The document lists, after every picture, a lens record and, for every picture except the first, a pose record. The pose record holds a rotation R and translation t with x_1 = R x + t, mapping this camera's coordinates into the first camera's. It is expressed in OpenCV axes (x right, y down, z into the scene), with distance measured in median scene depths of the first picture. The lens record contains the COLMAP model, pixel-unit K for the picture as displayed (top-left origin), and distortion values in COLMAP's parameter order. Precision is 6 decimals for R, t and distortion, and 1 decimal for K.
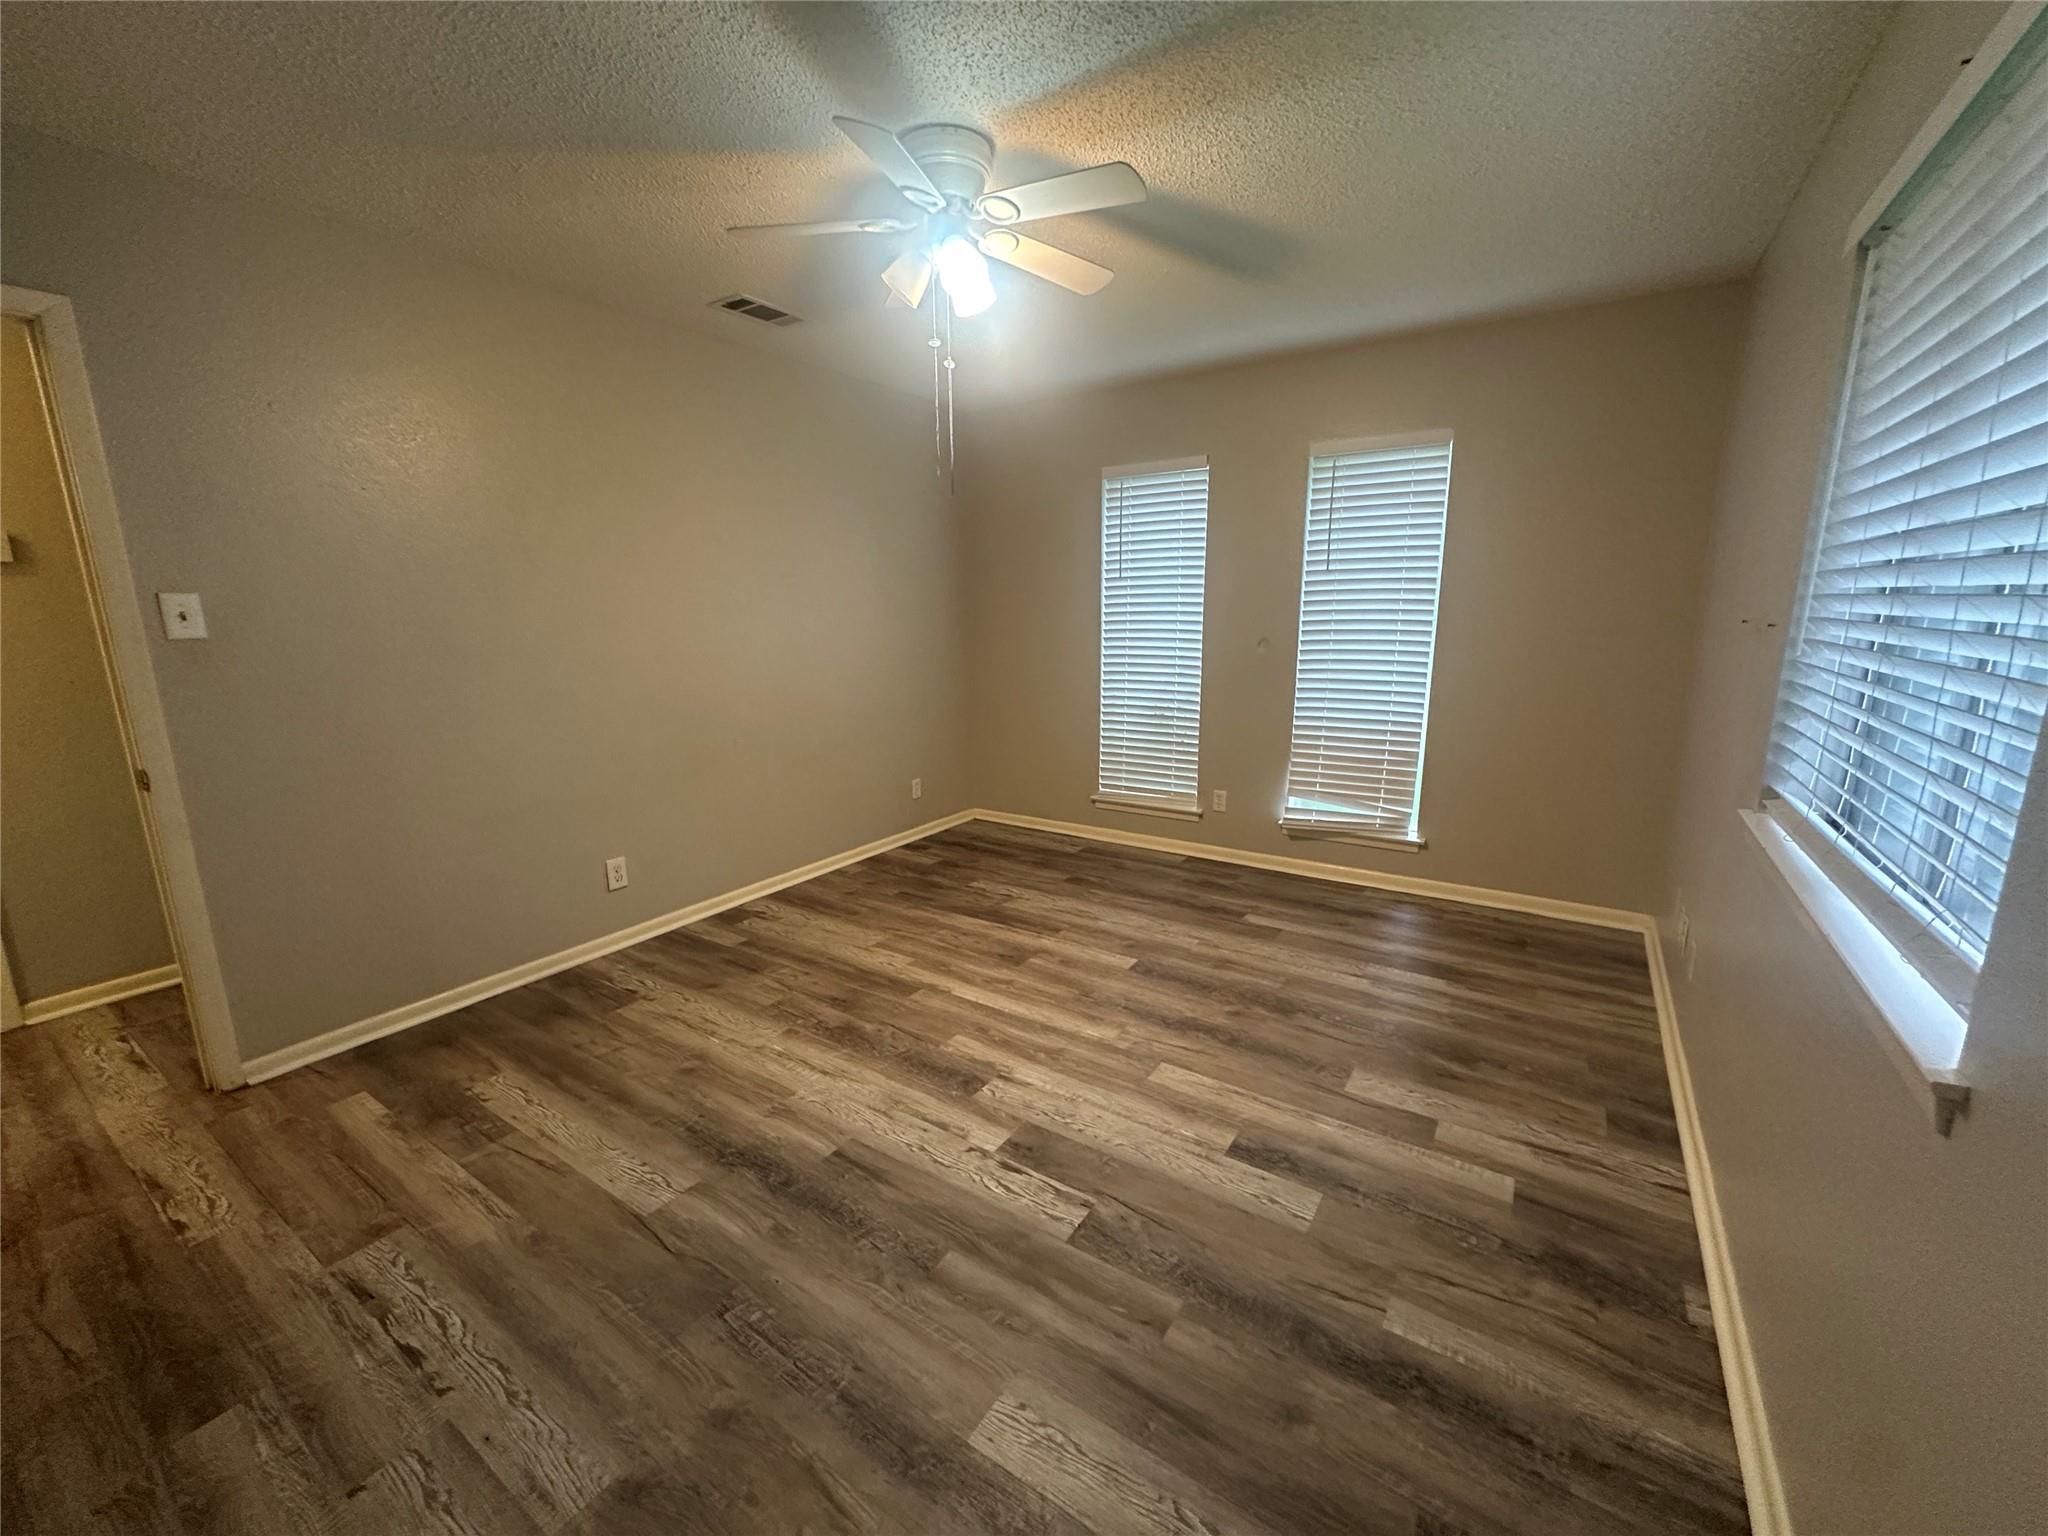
lens RADIAL K [[816.1, 0, 1022.4], [0, 816.1, 767.7], [0, 0, 1]] dist [-0.004234, 0.000614]
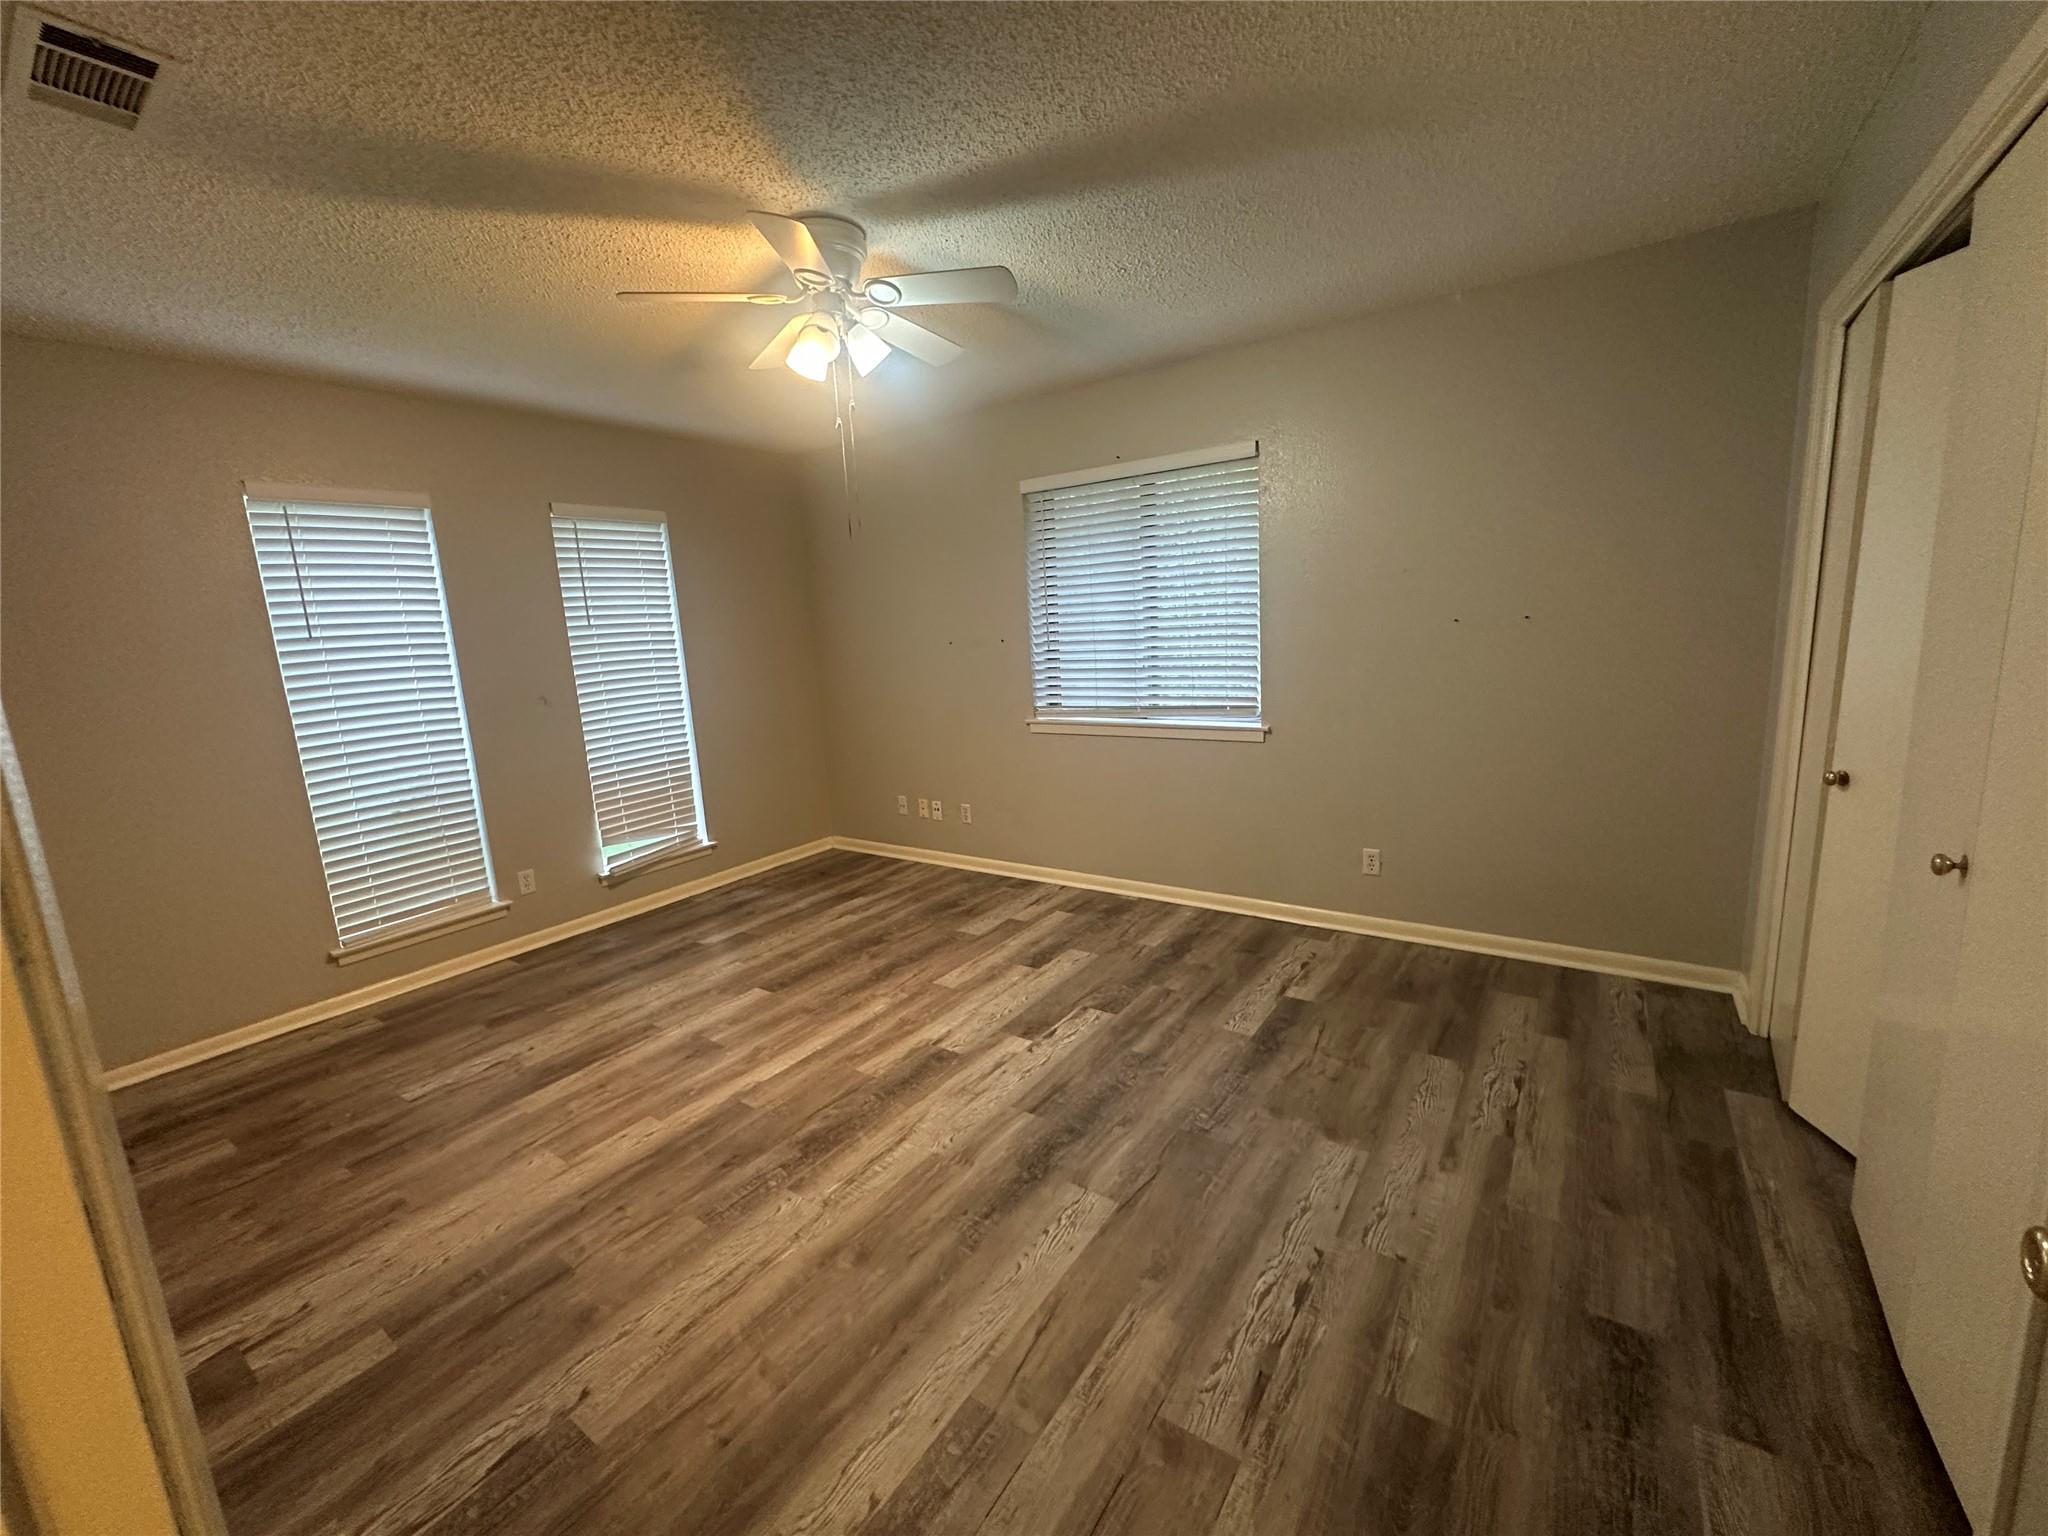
lens RADIAL K [[816.1, 0, 1022.4], [0, 816.1, 767.7], [0, 0, 1]] dist [-0.004234, 0.000614]
pose [[0.021868, -0.166877, 0.985735, -1.024945], [0.256863, 0.953811, 0.155774, -0.132302], [-0.966200, 0.249793, 0.063722, 0.663777]]
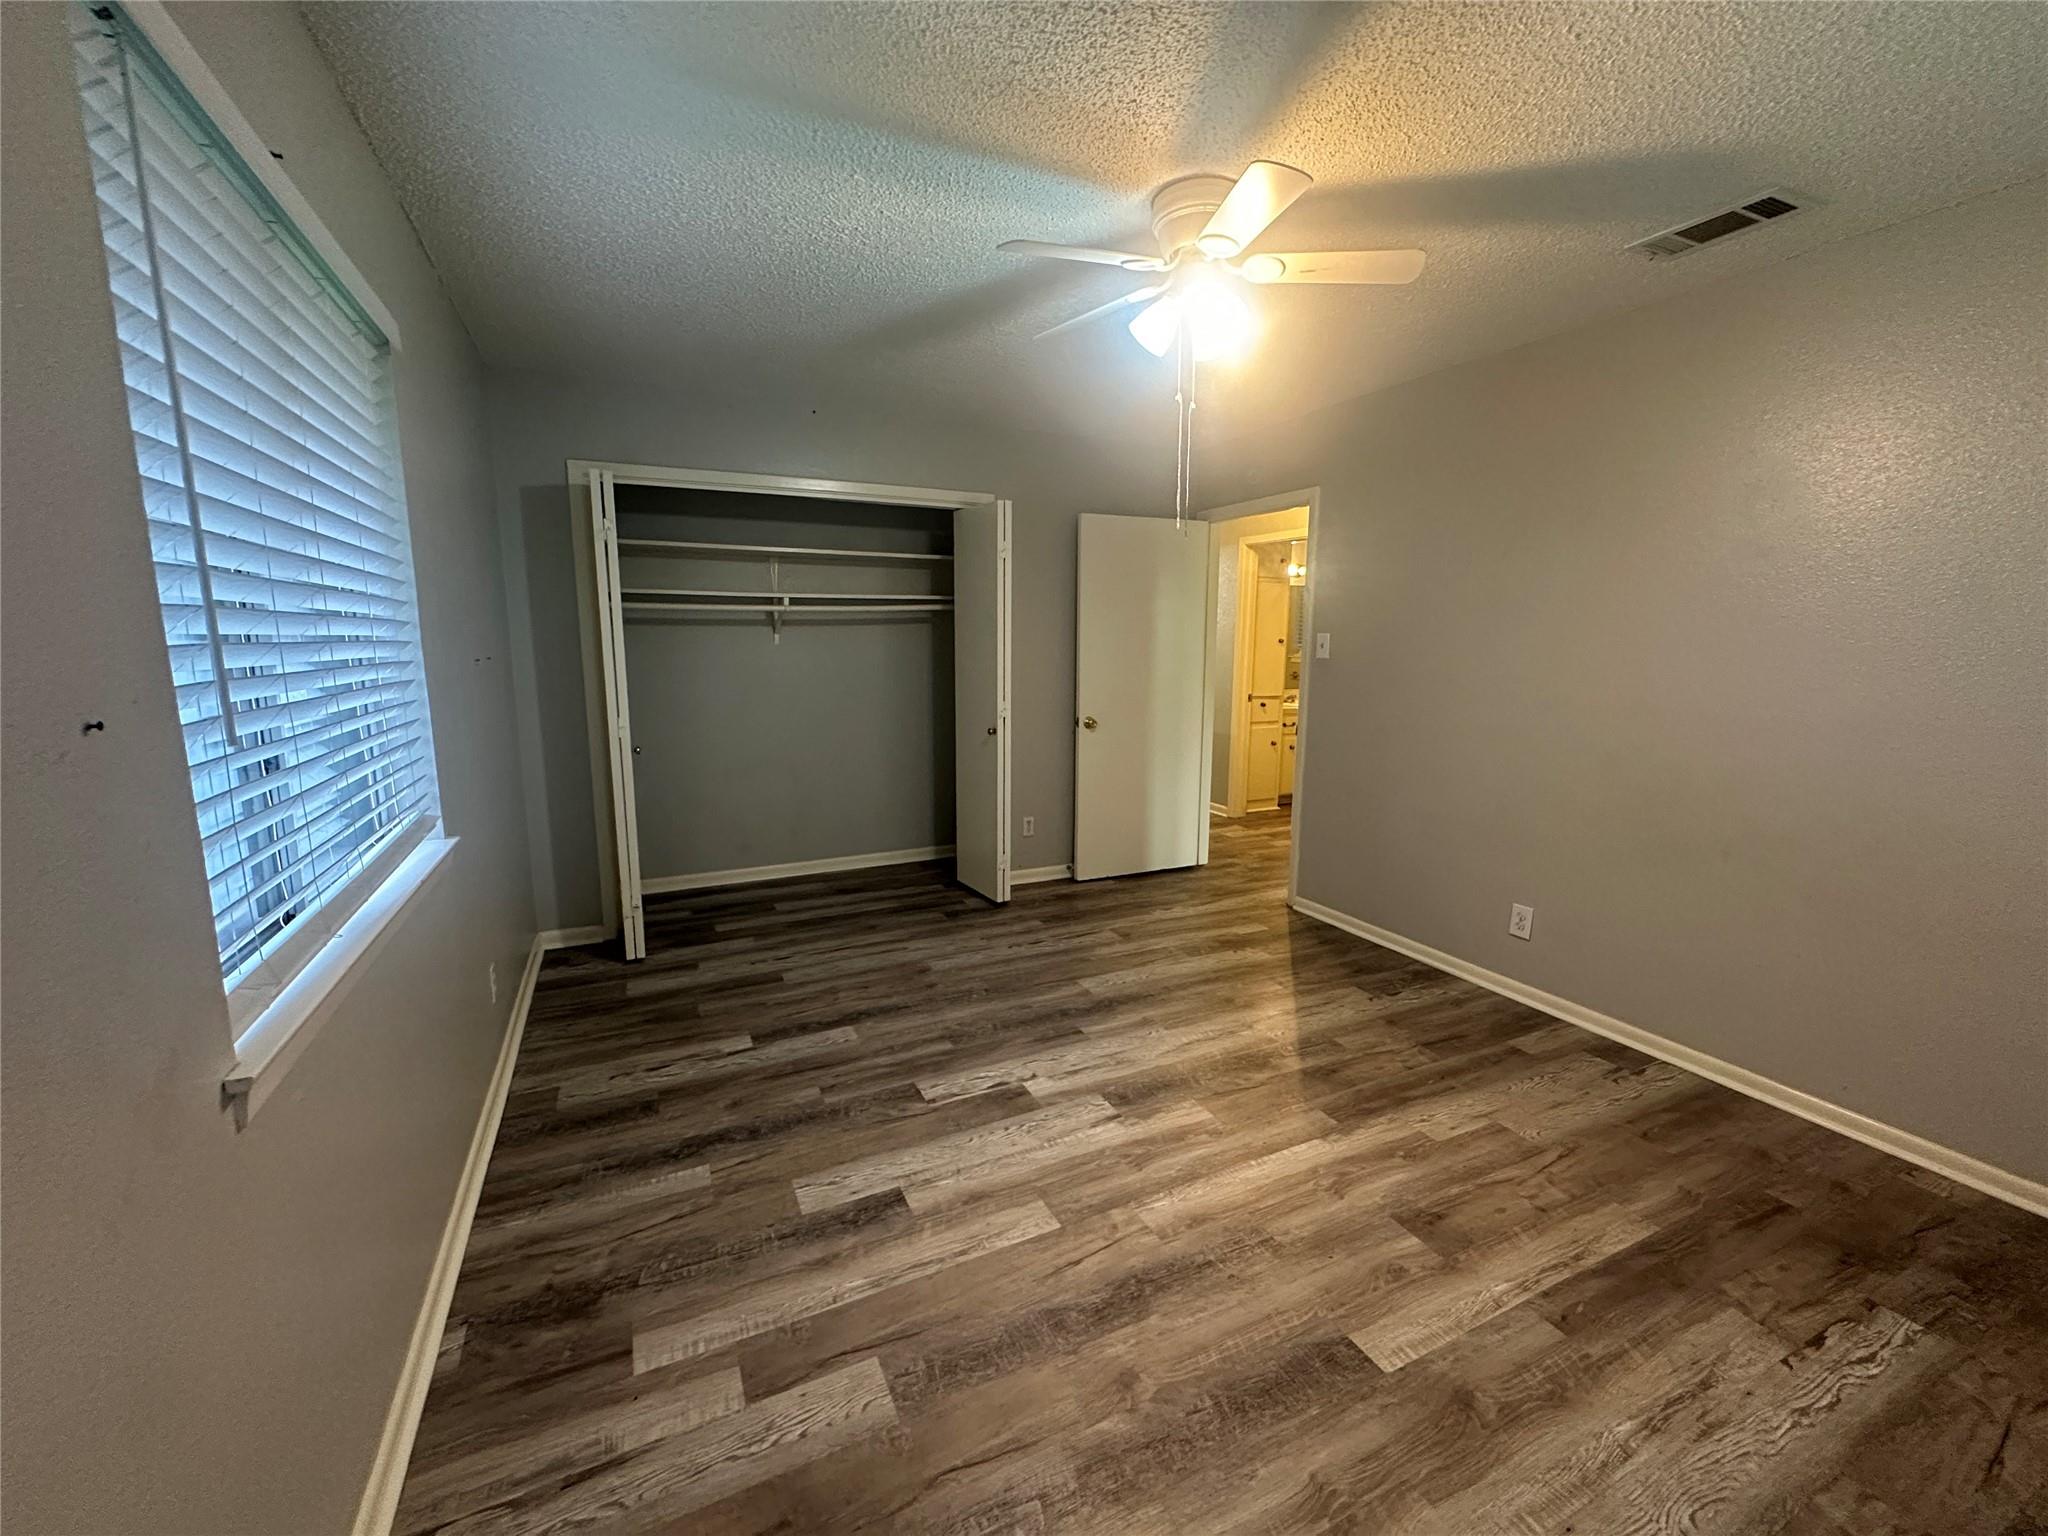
lens RADIAL K [[816.1, 0, 1022.4], [0, 816.1, 767.7], [0, 0, 1]] dist [-0.004234, 0.000614]
pose [[-0.511504, 0.141273, -0.847588, 0.763721], [-0.173464, 0.949108, 0.262877, -0.248968], [0.841590, 0.281488, -0.460967, 1.160692]]
